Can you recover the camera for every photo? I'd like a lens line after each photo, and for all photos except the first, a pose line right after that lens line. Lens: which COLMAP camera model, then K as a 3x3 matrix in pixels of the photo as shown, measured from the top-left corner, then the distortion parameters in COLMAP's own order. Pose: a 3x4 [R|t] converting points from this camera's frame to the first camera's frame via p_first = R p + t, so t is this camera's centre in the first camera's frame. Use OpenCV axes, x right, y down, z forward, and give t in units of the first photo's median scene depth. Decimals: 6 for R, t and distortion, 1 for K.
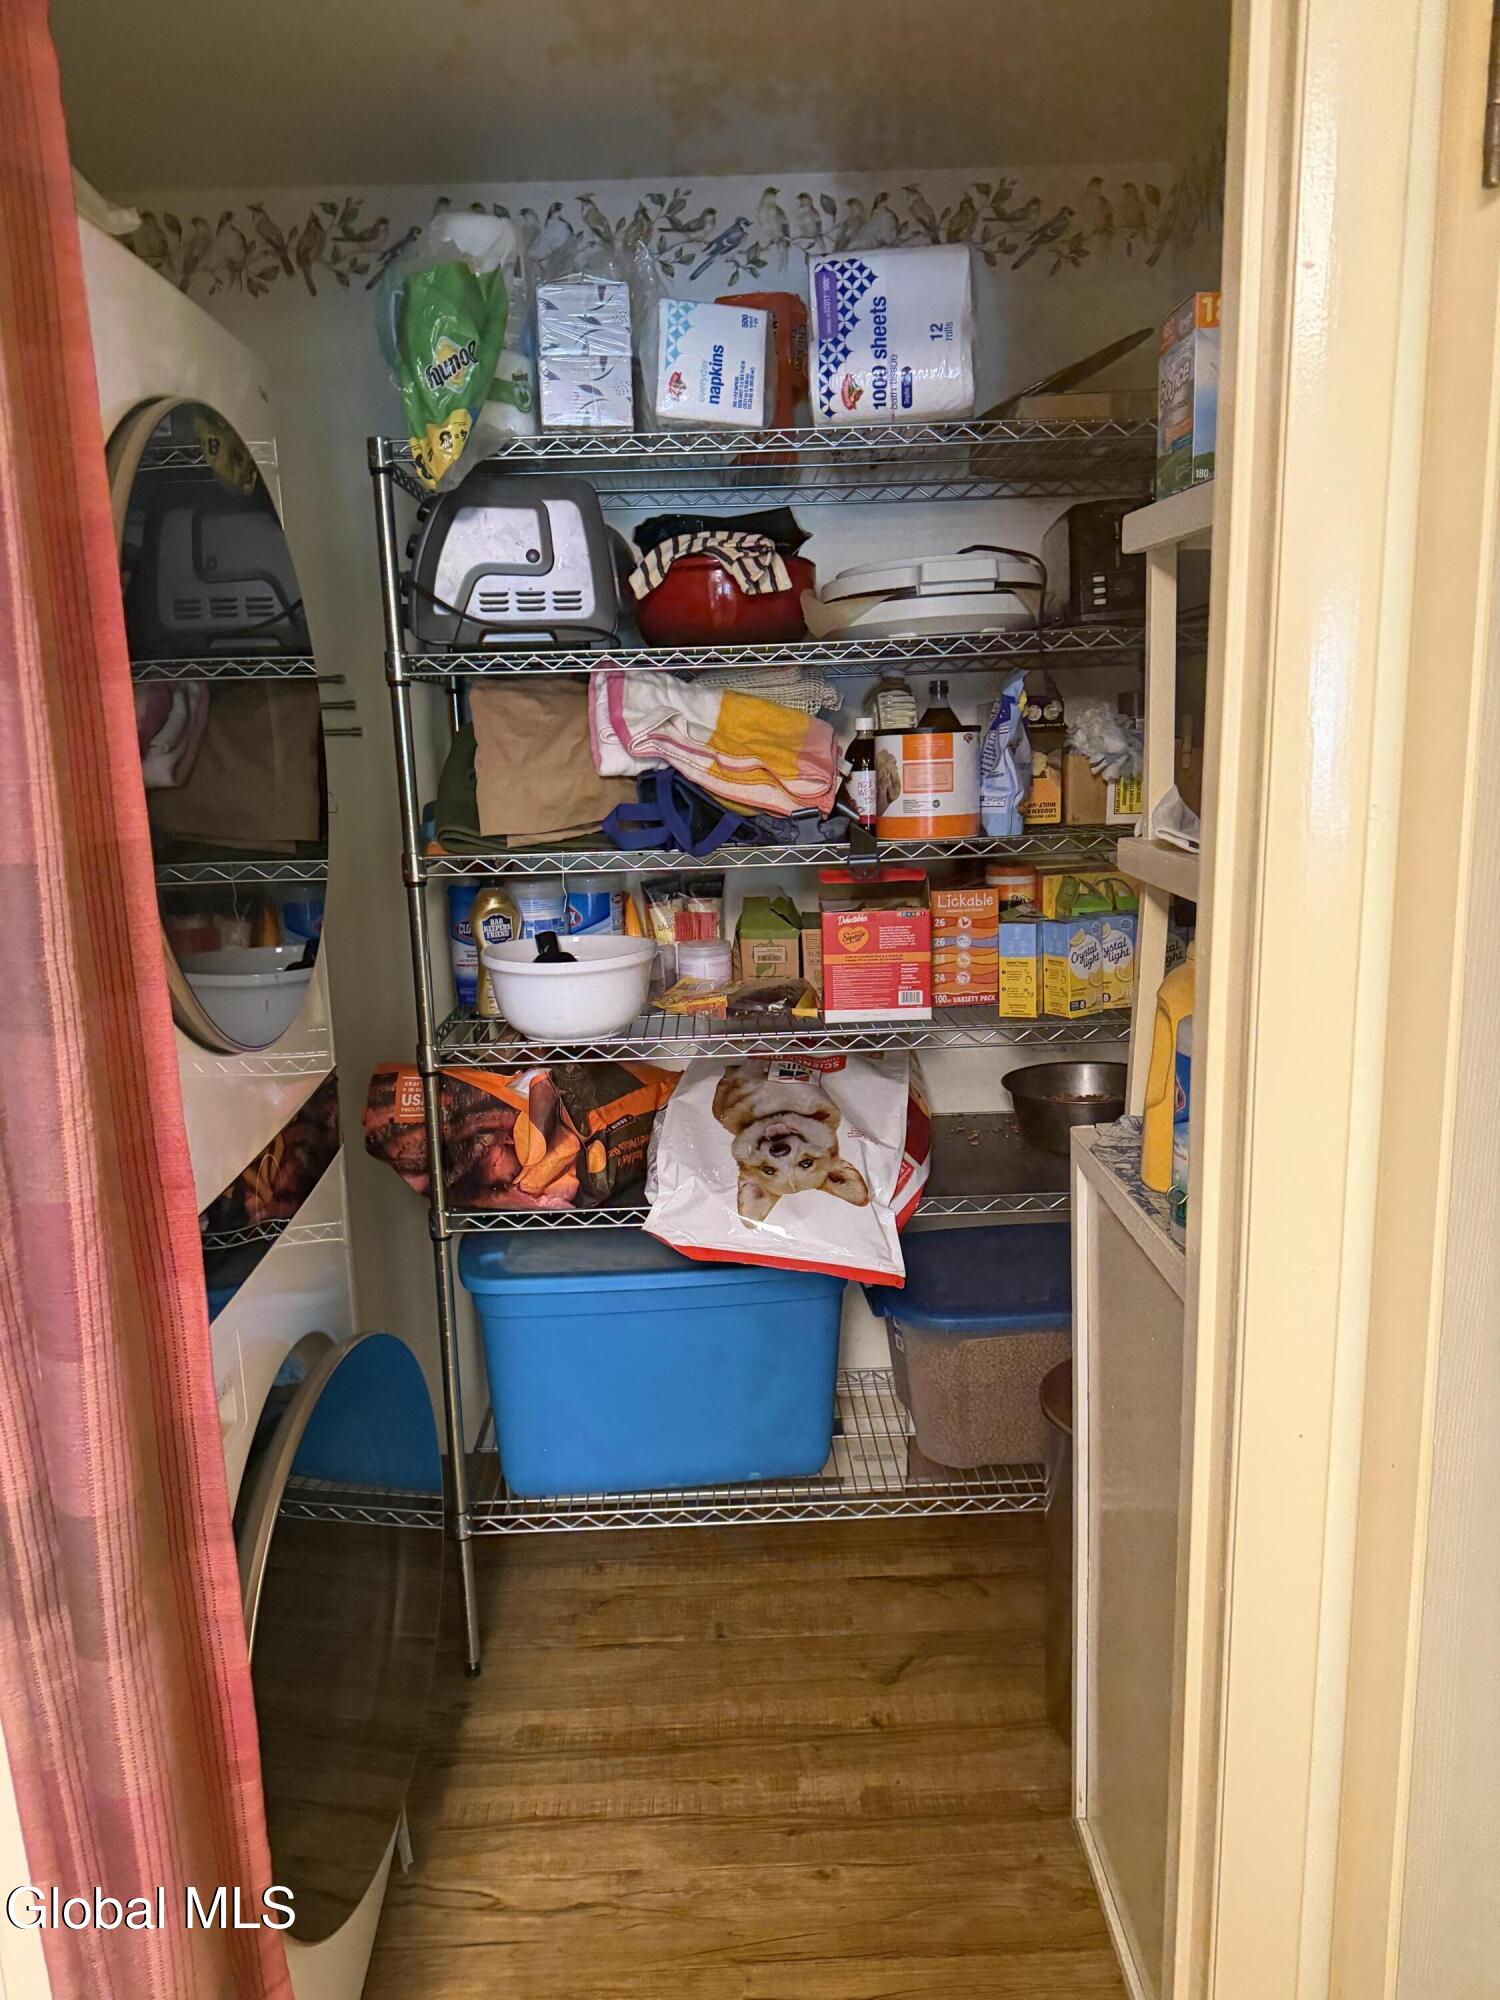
lens RADIAL K [[1407.6, 0, 739.9], [0, 1407.6, 1002.0], [0, 0, 1]] dist [0.052449, -0.062887]
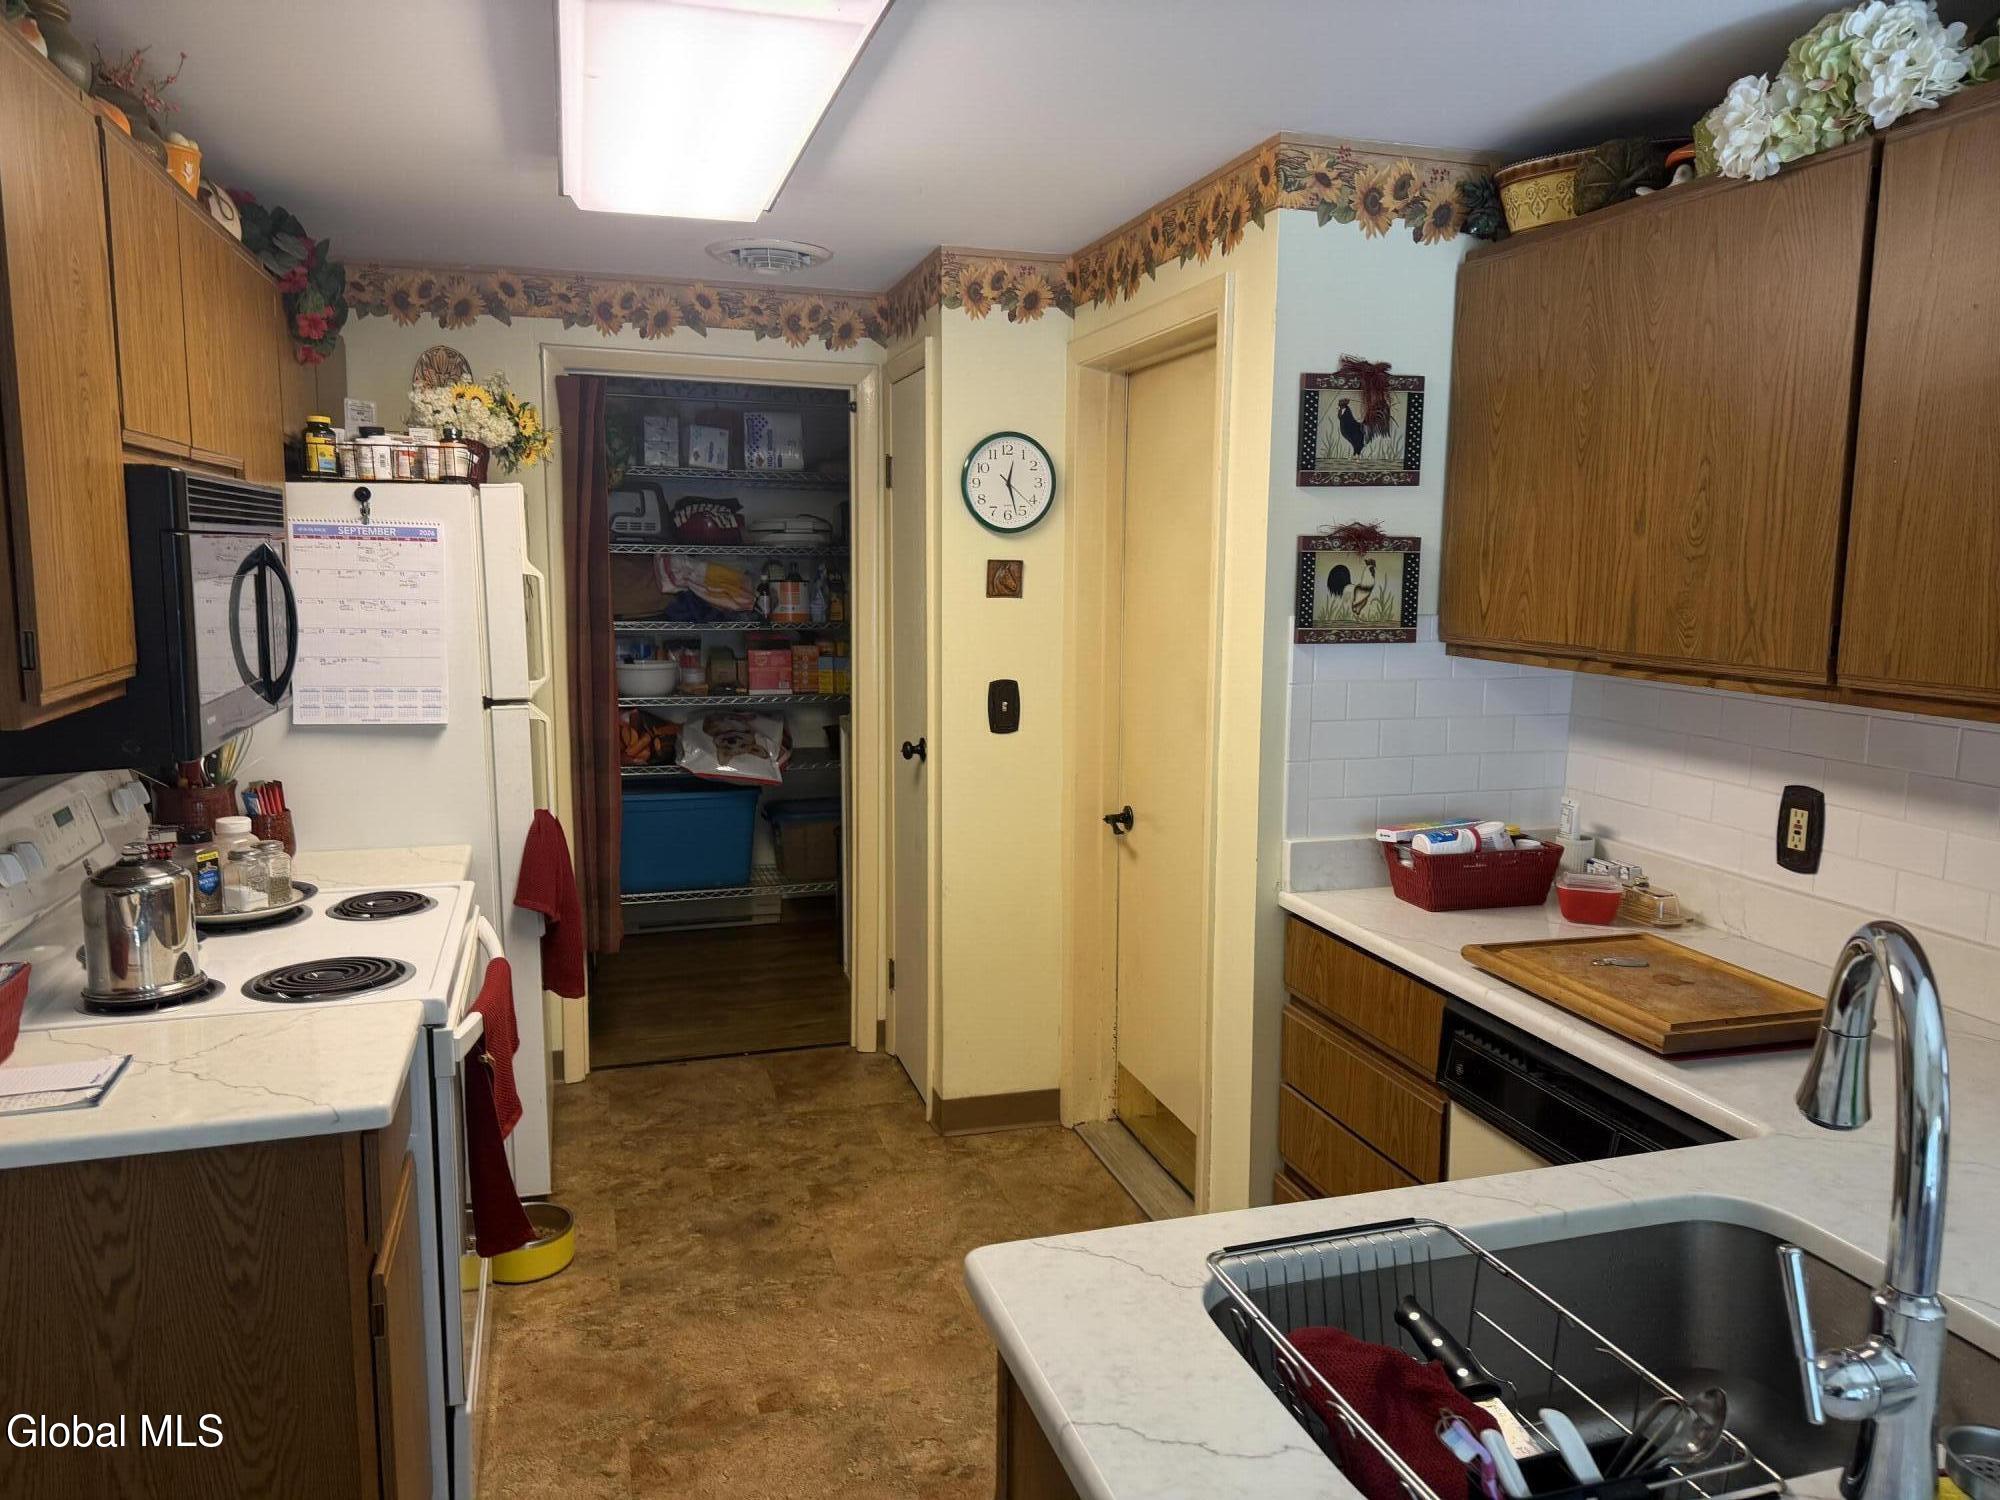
lens RADIAL K [[1407.6, 0, 1066.3], [0, 1407.6, 765.8], [0, 0, 1]] dist [0.052449, -0.062887]
pose [[0.948200, -0.000939, 0.317672, -0.215314], [0.021427, 0.997907, -0.061007, 0.325431], [-0.316950, 0.064653, 0.946236, -1.644913]]
